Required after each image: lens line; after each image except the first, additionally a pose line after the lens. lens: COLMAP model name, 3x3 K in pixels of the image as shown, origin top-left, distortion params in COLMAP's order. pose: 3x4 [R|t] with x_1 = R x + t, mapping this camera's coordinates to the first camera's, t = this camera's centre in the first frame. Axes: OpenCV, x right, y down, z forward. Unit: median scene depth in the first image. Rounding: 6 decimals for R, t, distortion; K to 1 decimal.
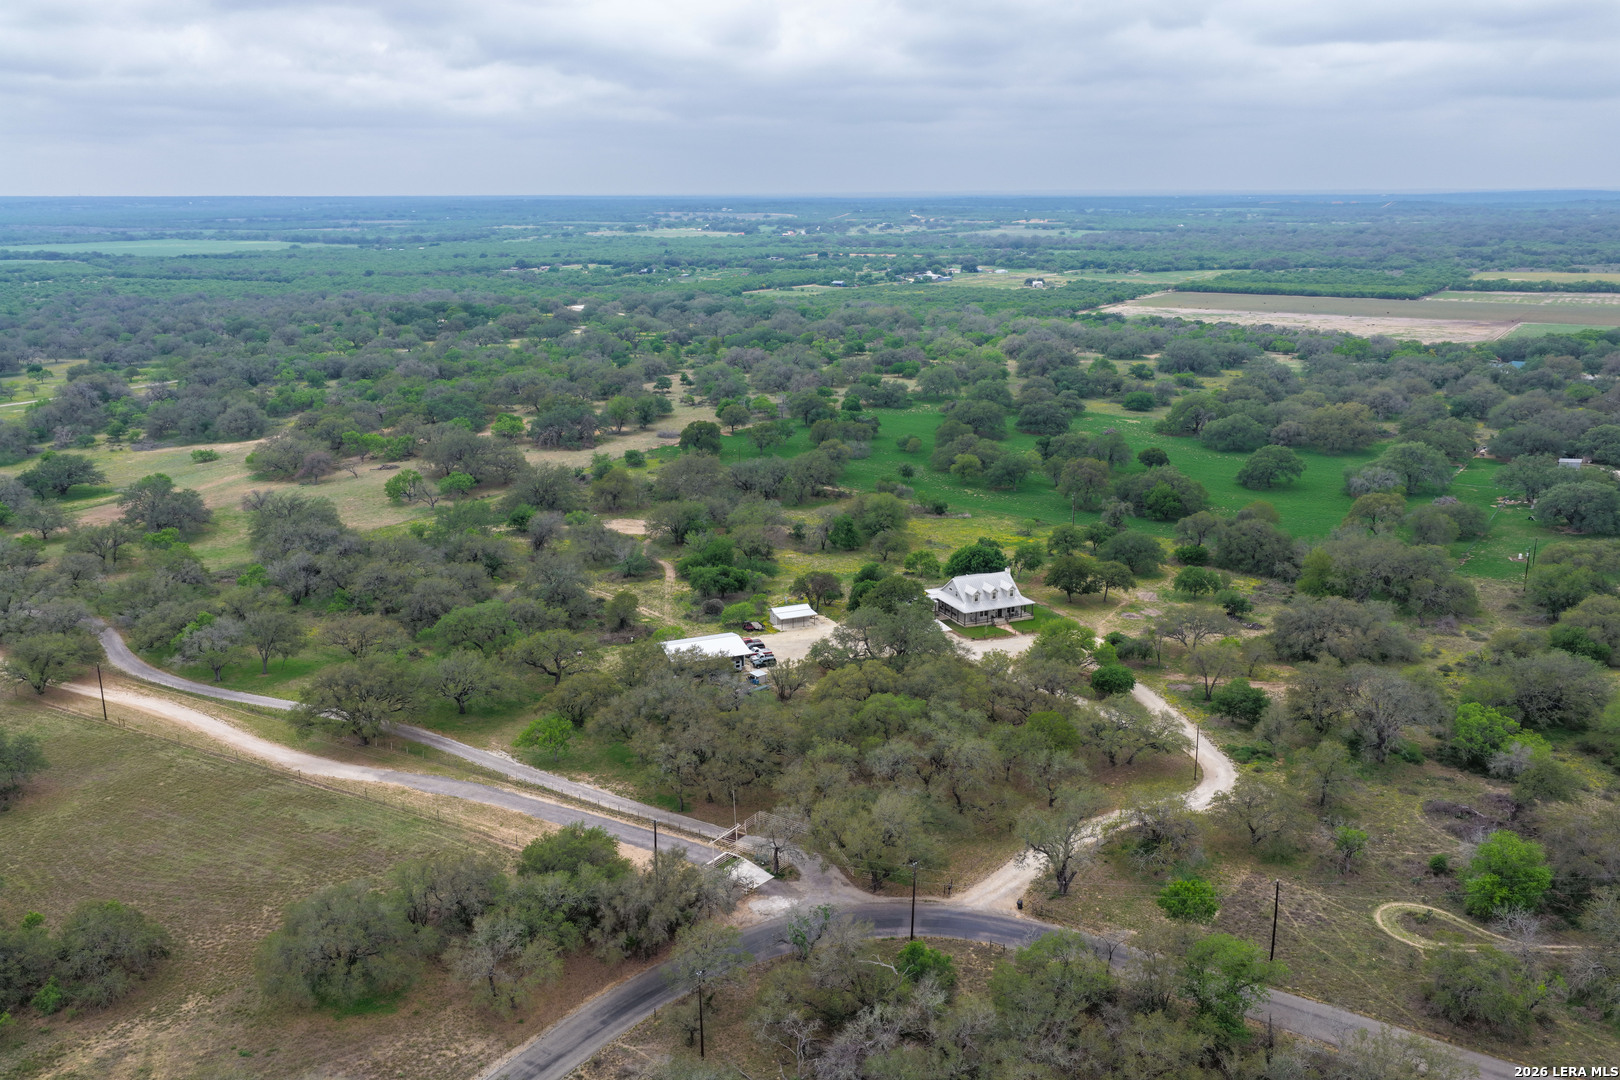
lens RADIAL K [[1335.7, 0, 810.0], [0, 1335.7, 540.0], [0, 0, 1]] dist [-0.004257, 0.018948]
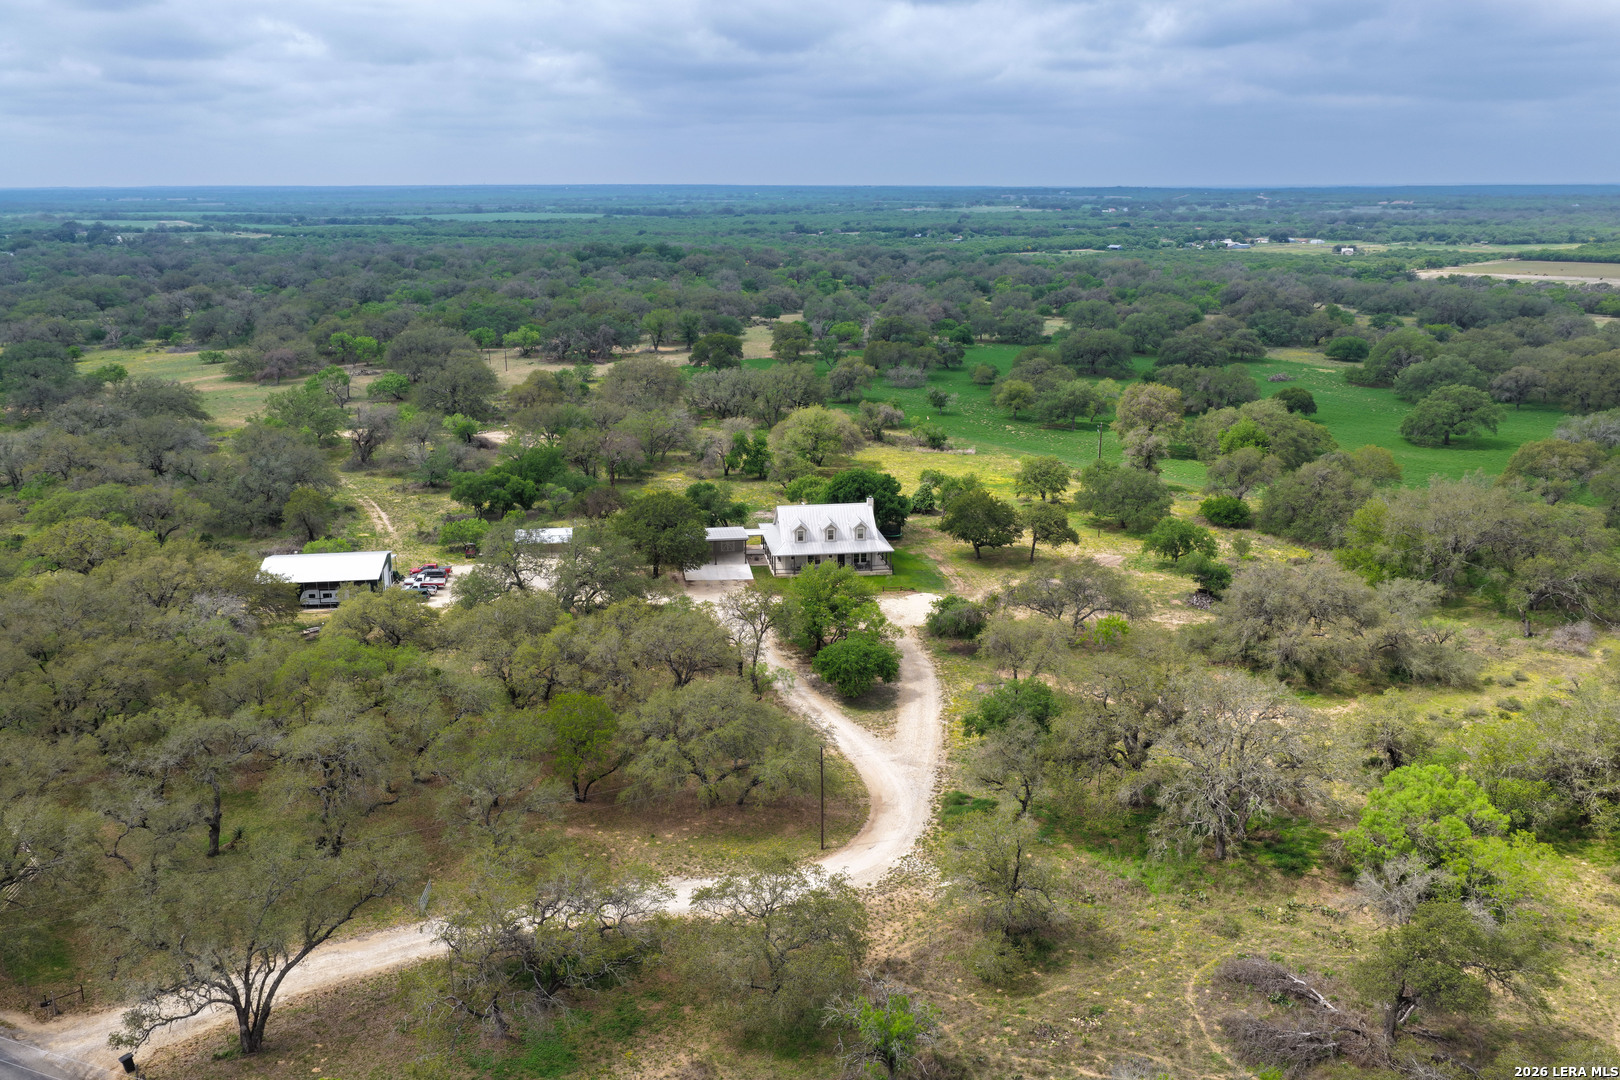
lens RADIAL K [[1335.7, 0, 810.0], [0, 1335.7, 540.0], [0, 0, 1]] dist [-0.004257, 0.018948]
pose [[0.966641, 0.068071, -0.246925, 0.113963], [-0.066559, 0.997677, 0.014474, 0.013565], [0.247337, 0.002444, 0.968926, 0.133398]]
